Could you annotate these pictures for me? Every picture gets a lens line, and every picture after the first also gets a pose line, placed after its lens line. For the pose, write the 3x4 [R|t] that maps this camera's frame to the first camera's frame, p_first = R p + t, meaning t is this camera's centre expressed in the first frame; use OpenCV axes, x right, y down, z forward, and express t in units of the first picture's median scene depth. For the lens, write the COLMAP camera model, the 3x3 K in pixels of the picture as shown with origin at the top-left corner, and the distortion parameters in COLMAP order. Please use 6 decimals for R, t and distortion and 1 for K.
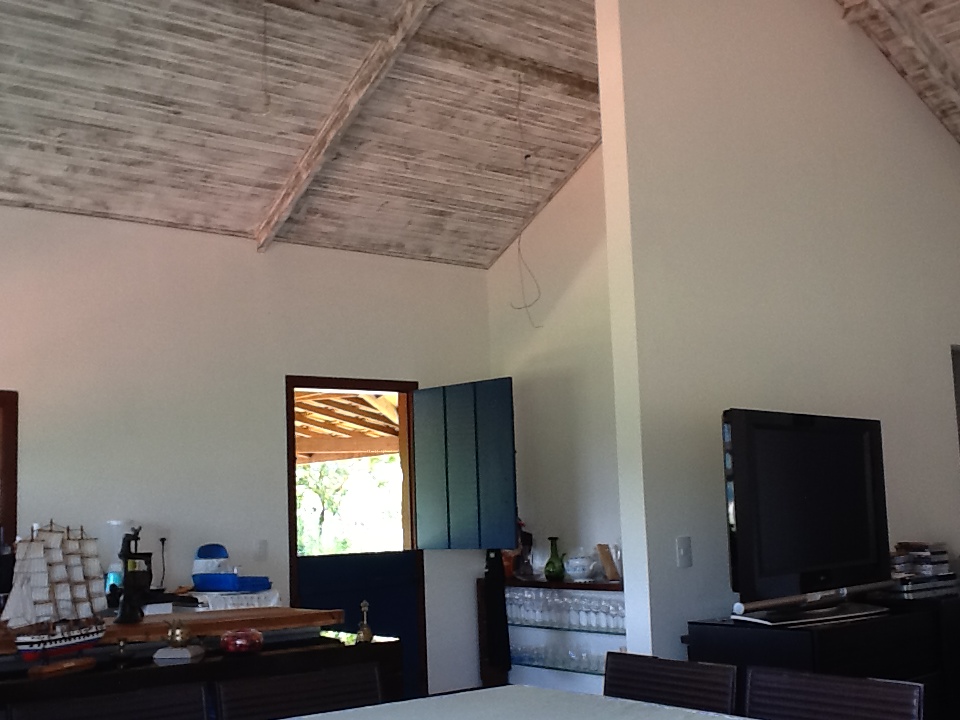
lens RADIAL K [[1179.9, 0, 480.0], [0, 1179.9, 360.0], [0, 0, 1]] dist [-0.019712, -0.018758]
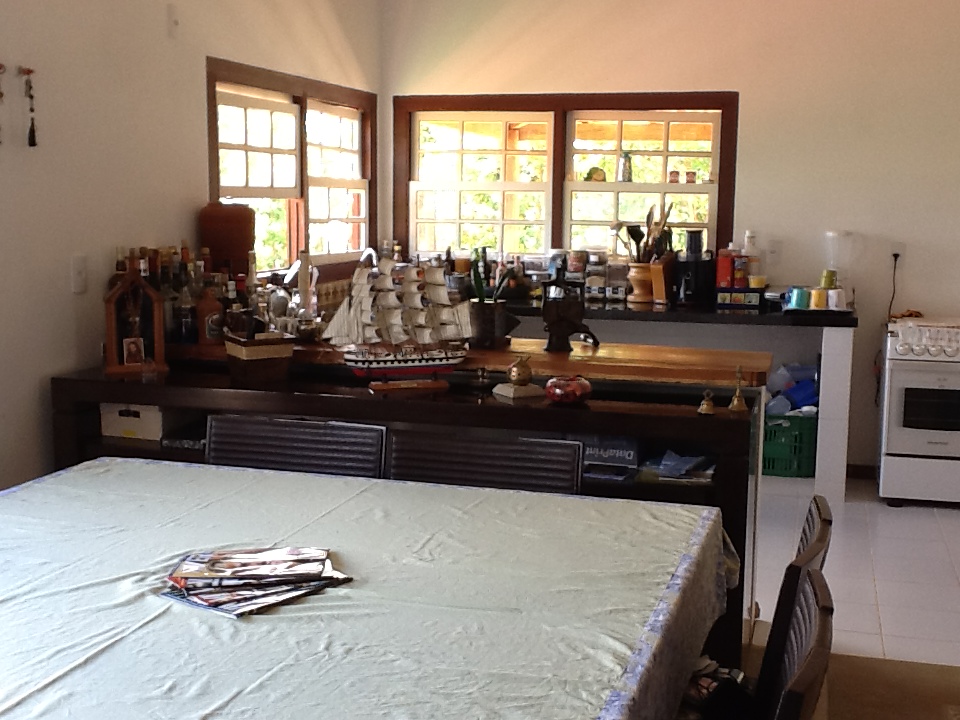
lens RADIAL K [[1179.9, 0, 480.0], [0, 1179.9, 360.0], [0, 0, 1]] dist [-0.019712, -0.018758]
pose [[0.577888, 0.146896, -0.802787, 0.529981], [0.077092, 0.969443, 0.232887, -0.002096], [0.812467, -0.196471, 0.548905, 0.483297]]
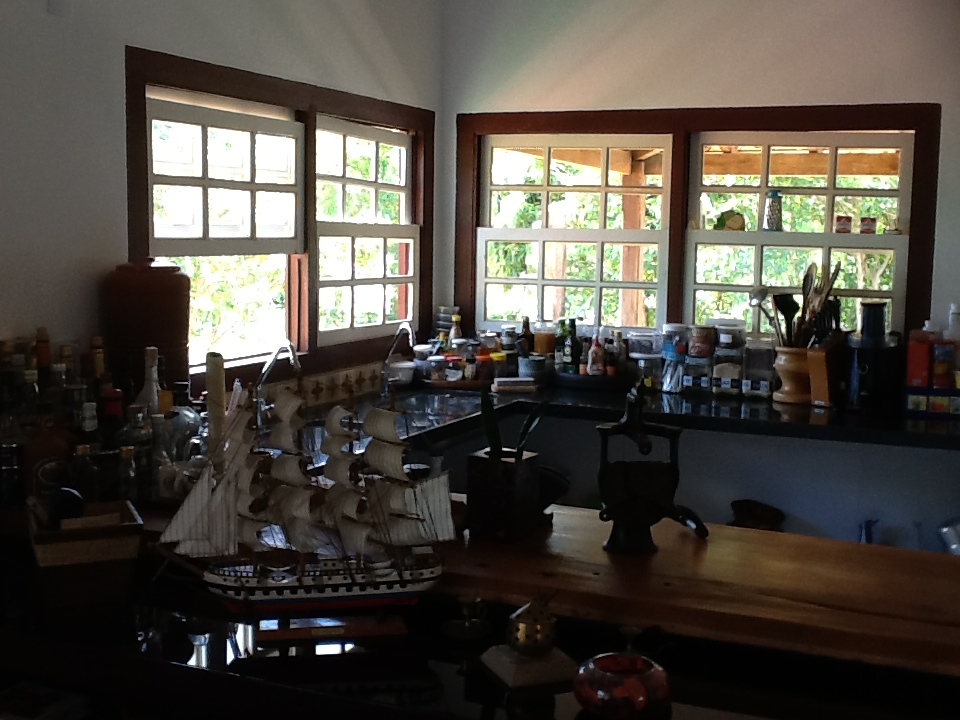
lens RADIAL K [[1179.9, 0, 480.0], [0, 1179.9, 360.0], [0, 0, 1]] dist [-0.019712, -0.018758]
pose [[0.467086, 0.133701, -0.874045, 0.149054], [0.083172, 0.977476, 0.193969, 0.034211], [0.880292, -0.163296, 0.445445, 0.844104]]
